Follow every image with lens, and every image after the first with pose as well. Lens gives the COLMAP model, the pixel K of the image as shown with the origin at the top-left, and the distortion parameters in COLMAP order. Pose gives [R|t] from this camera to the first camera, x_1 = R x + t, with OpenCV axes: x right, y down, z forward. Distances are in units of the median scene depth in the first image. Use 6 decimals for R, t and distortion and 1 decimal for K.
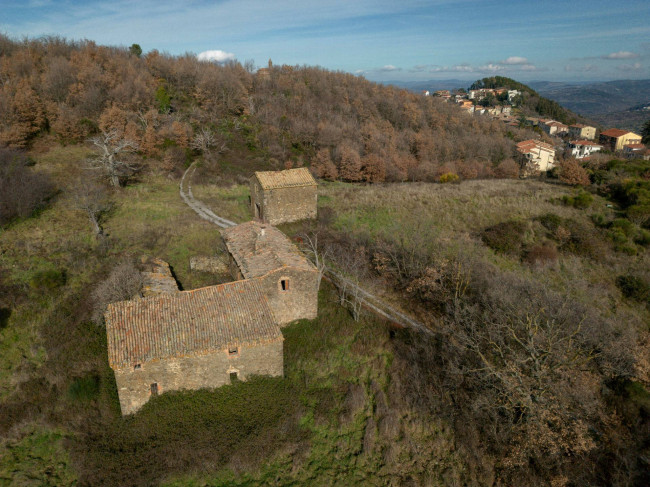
lens RADIAL K [[453.9, 0, 323.9], [0, 453.9, 243.7], [0, 0, 1]] dist [0.079792, -0.076685]
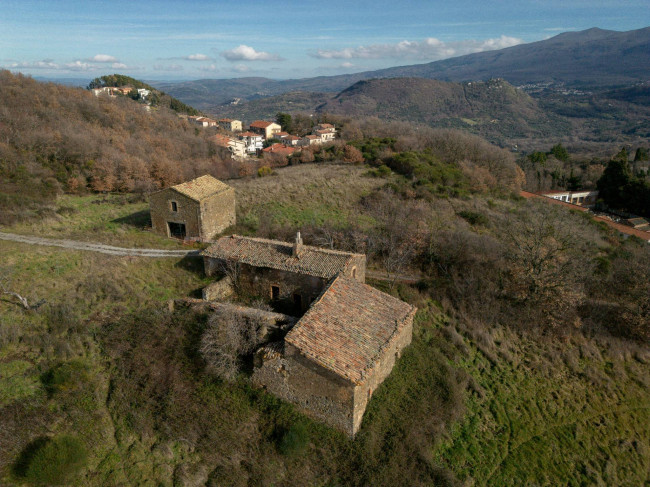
lens RADIAL K [[453.9, 0, 323.9], [0, 453.9, 243.7], [0, 0, 1]] dist [0.079792, -0.076685]
pose [[0.704706, -0.243071, 0.666563, -0.802365], [0.240800, 0.965659, 0.097560, -0.095823], [-0.667387, 0.091757, 0.739037, 0.233836]]
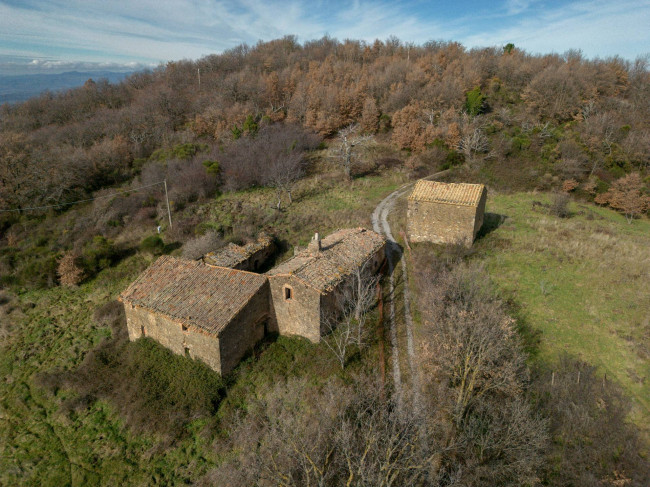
lens RADIAL K [[460.6, 0, 326.7], [0, 460.6, 245.4], [0, 0, 1]] dist [0.008881, 0.004246]
pose [[0.653094, 0.260213, -0.711166, 0.586593], [-0.260946, 0.958924, 0.111229, -0.123896], [0.710897, 0.112933, 0.694169, 0.374079]]
